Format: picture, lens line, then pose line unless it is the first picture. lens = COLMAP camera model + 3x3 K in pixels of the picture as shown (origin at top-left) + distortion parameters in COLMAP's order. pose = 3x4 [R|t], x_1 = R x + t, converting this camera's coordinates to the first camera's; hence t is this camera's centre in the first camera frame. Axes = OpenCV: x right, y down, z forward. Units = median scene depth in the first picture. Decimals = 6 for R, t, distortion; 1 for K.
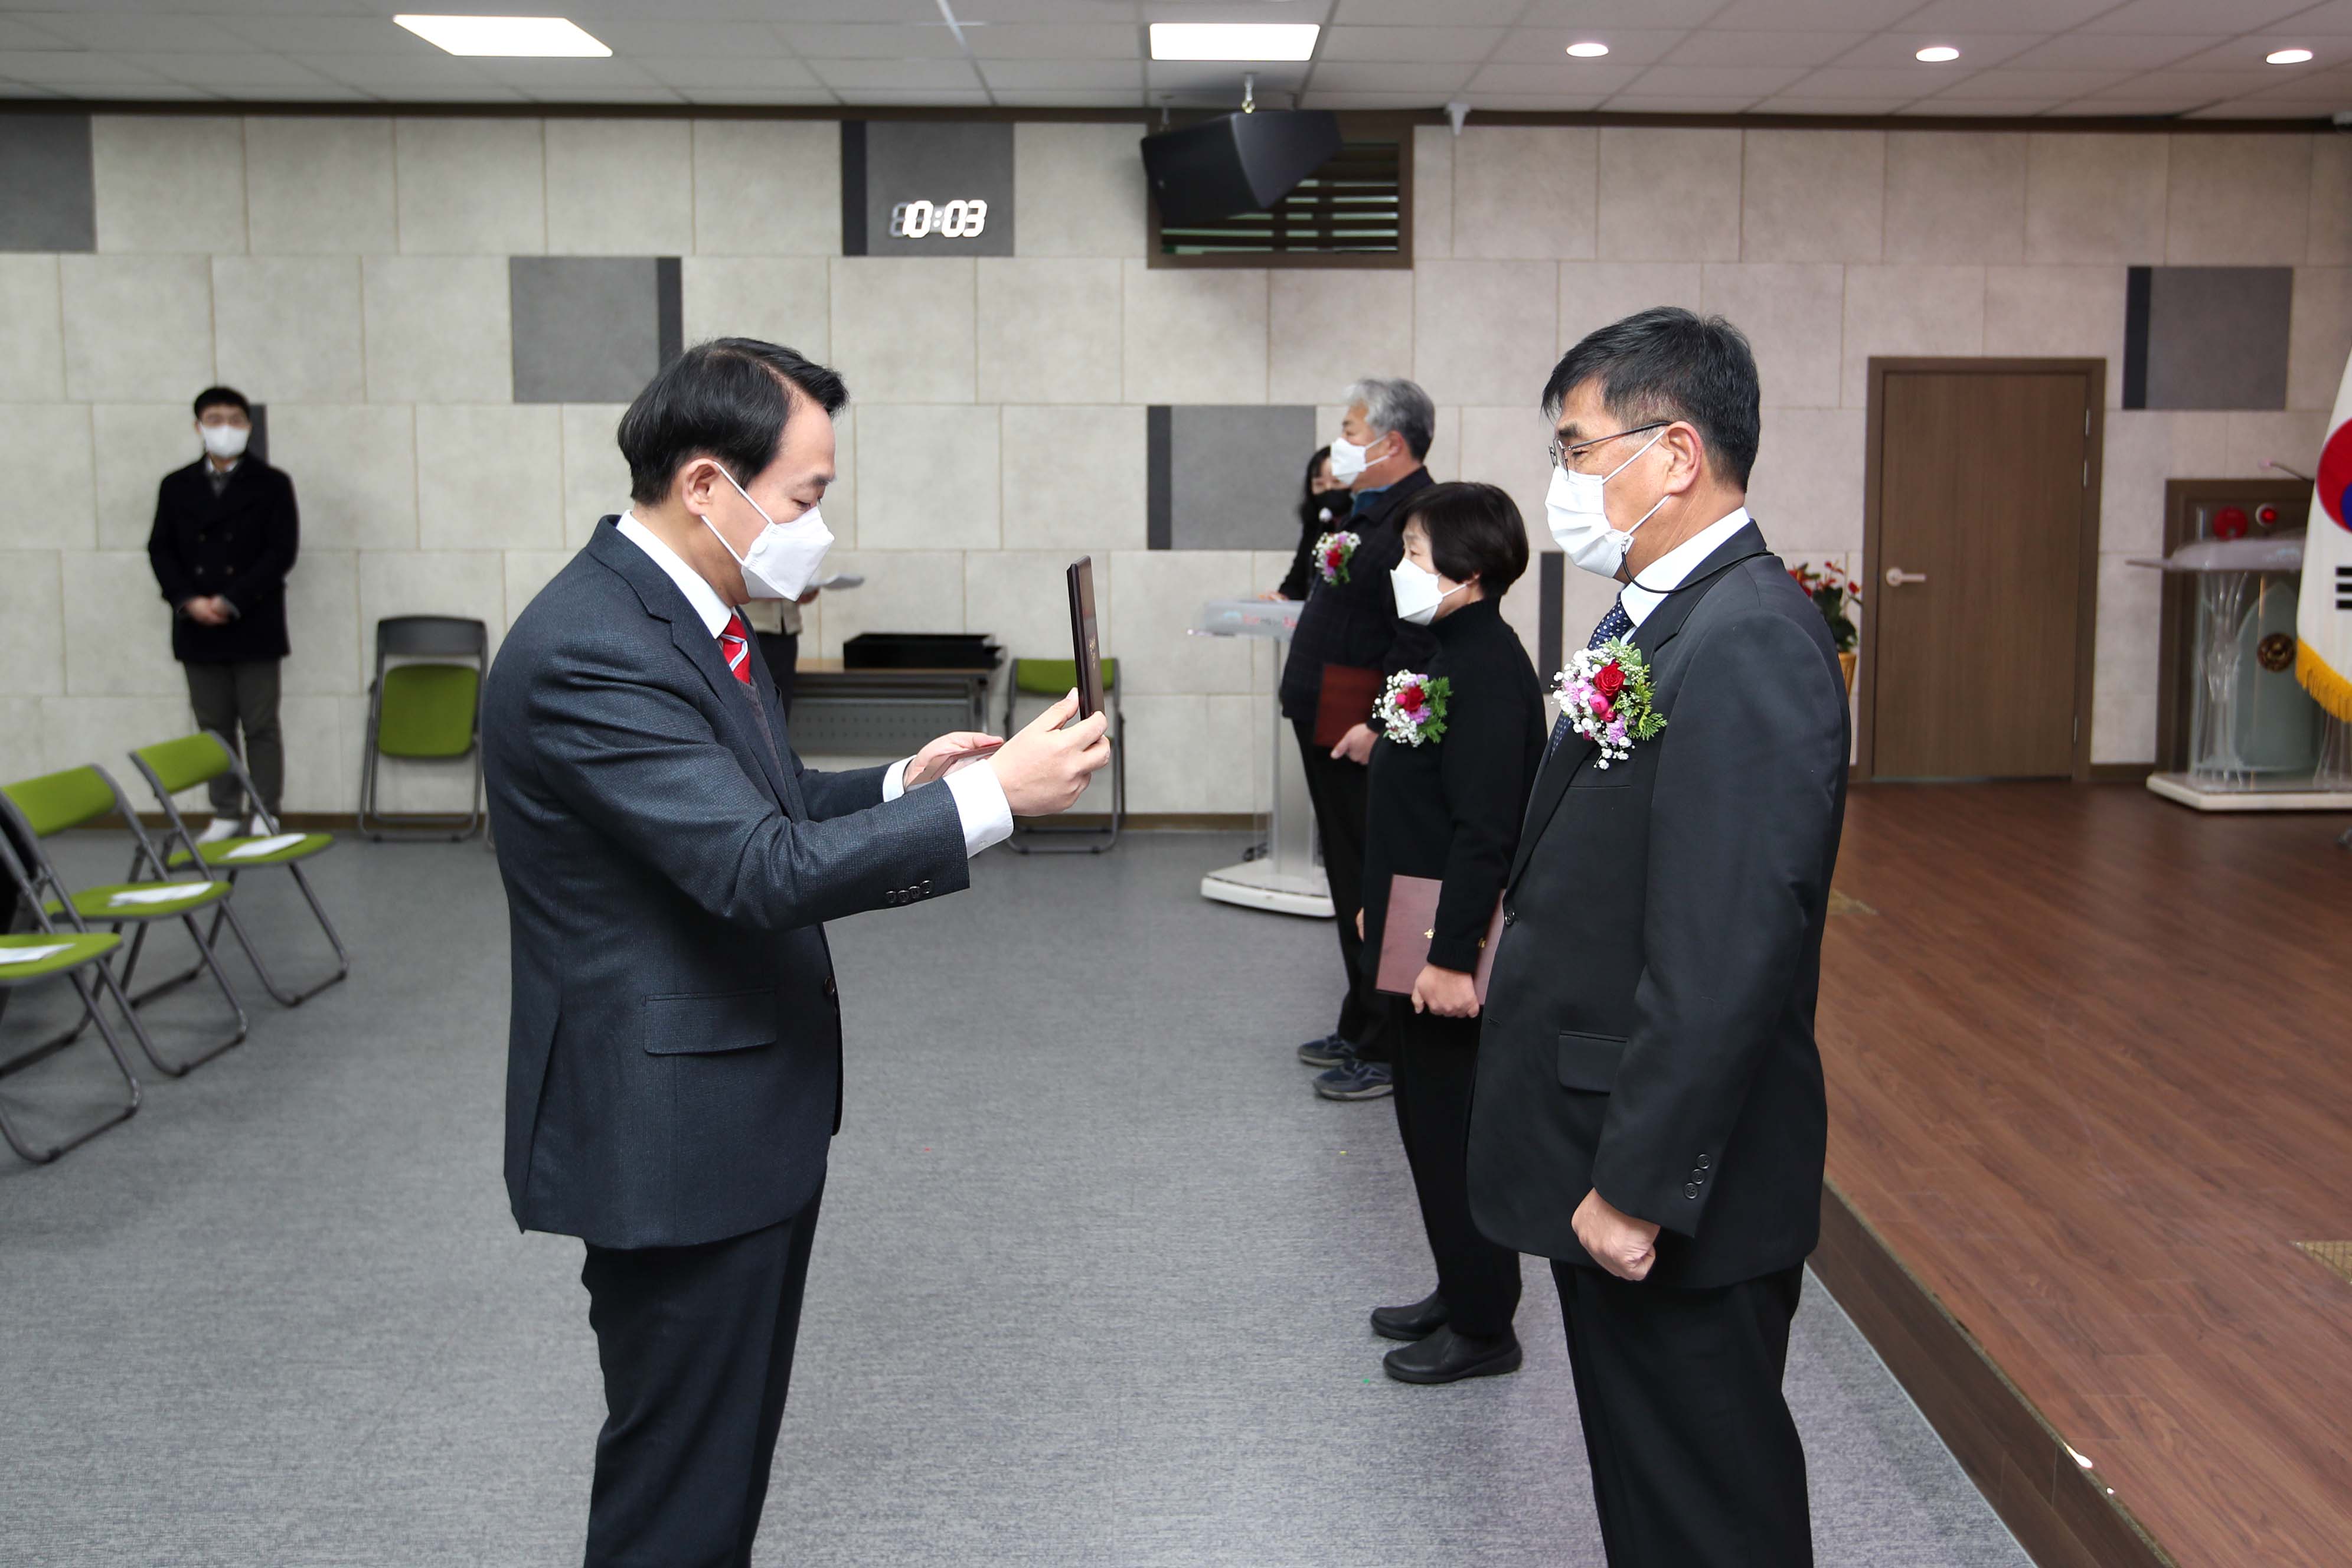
lens RADIAL K [[2004.6, 0, 1256.9], [0, 2004.6, 619.0], [0, 0, 1]] dist [-0.013910, 0.022050]
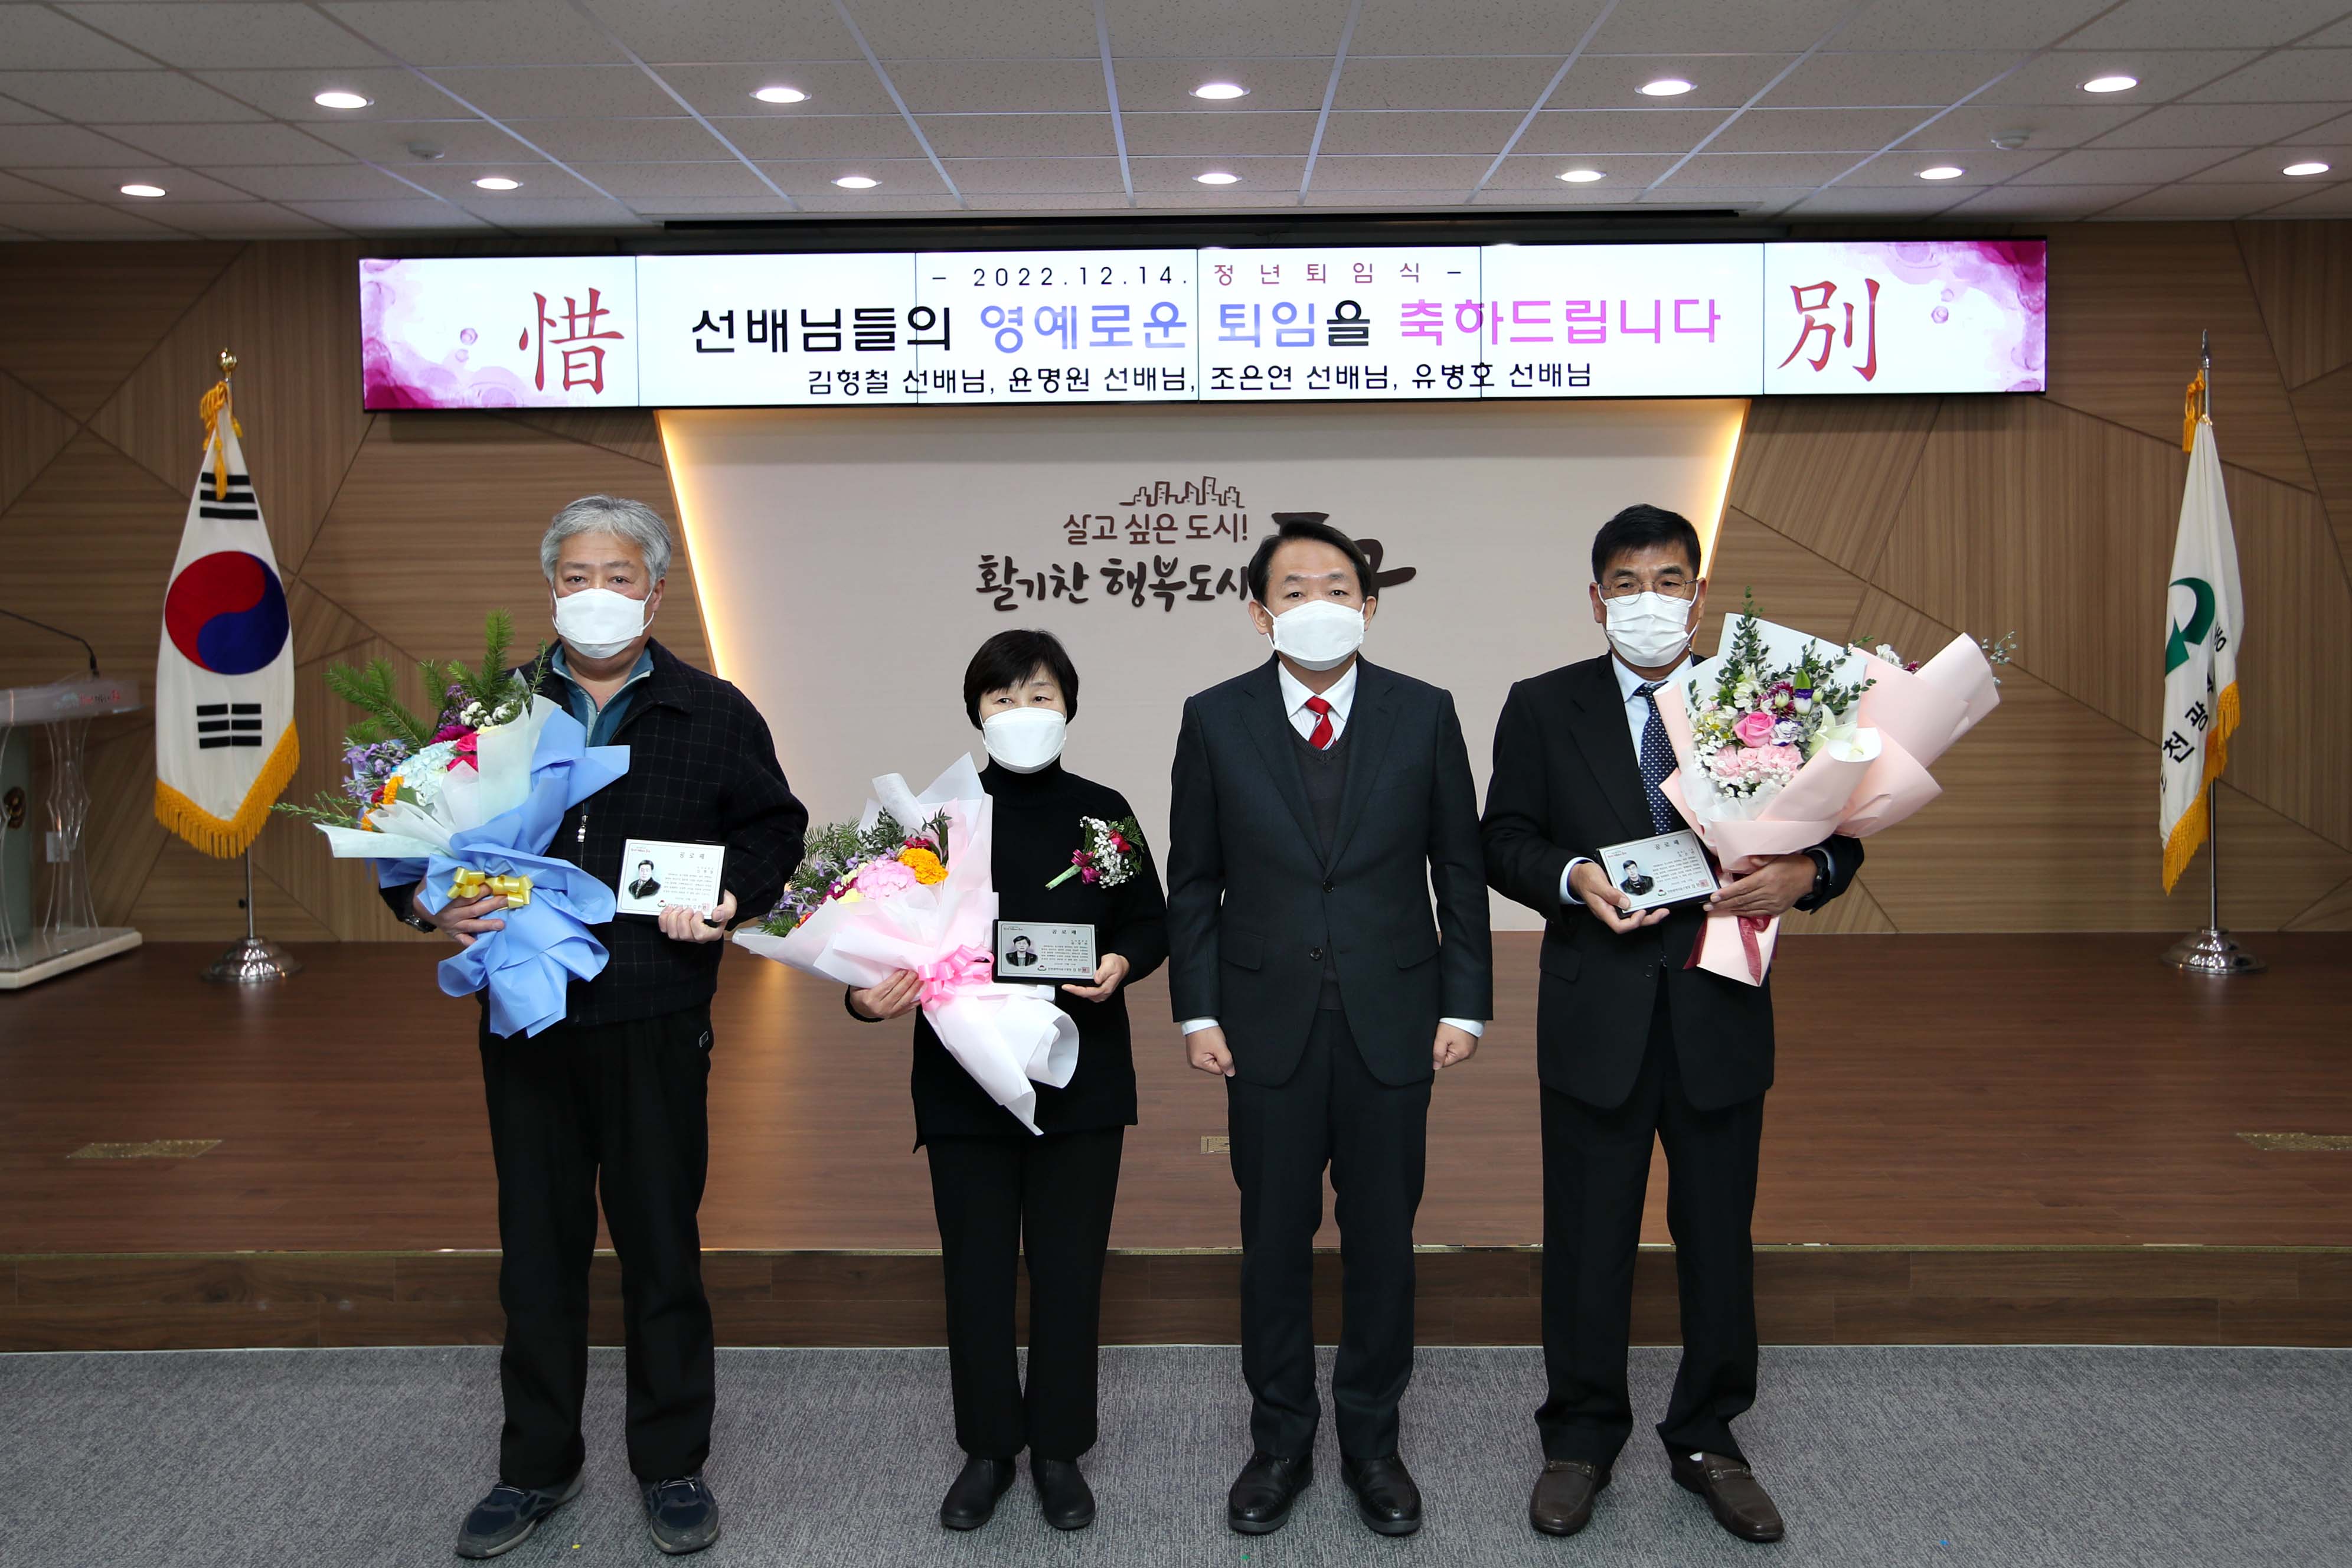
lens RADIAL K [[2004.6, 0, 1173.3], [0, 2004.6, 637.5], [0, 0, 1]] dist [-0.013910, 0.022050]
pose [[0.048670, -0.034474, 0.998220, -0.379019], [0.090003, 0.995490, 0.029992, -0.040378], [-0.994752, 0.088383, 0.051553, 0.398509]]
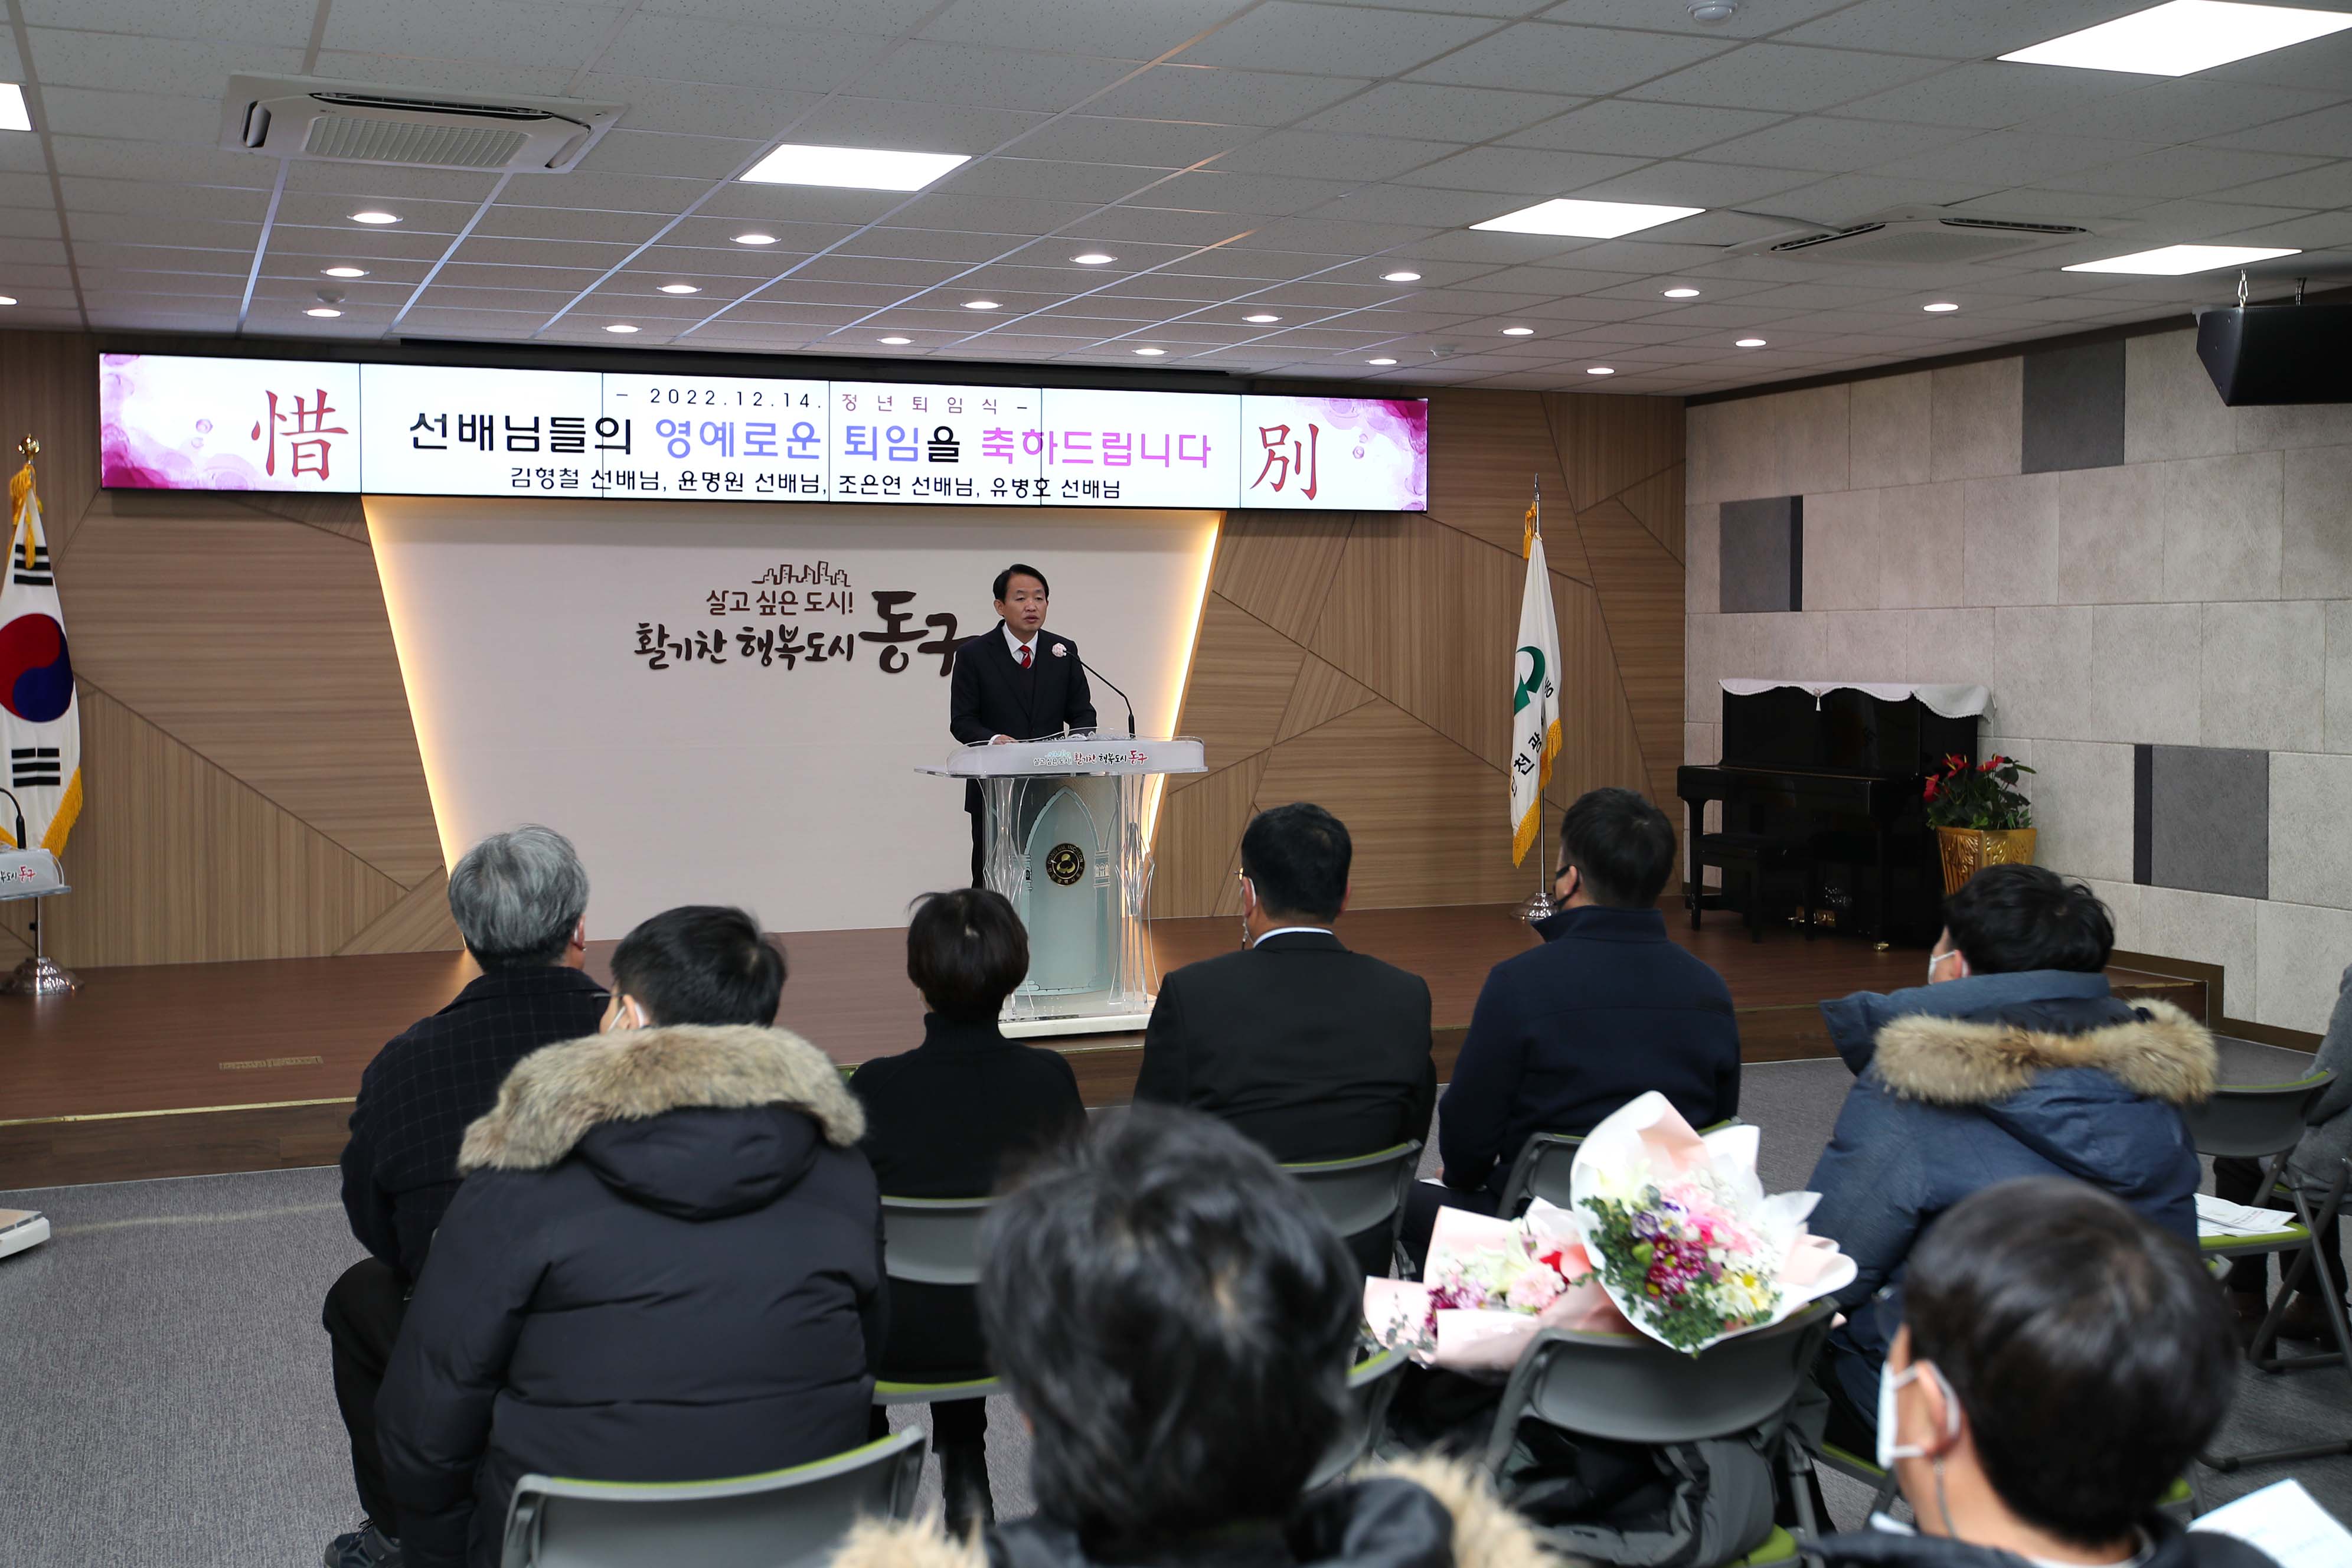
lens RADIAL K [[2433.4, 0, 1036.6], [0, 2433.4, 701.8], [0, 0, 1]] dist [0.058564, 0.000000]
pose [[-0.305489, -0.025147, 0.951863, -0.838894], [0.079623, 0.995475, 0.051853, -0.068940], [-0.948861, 0.091631, -0.302105, 0.752310]]
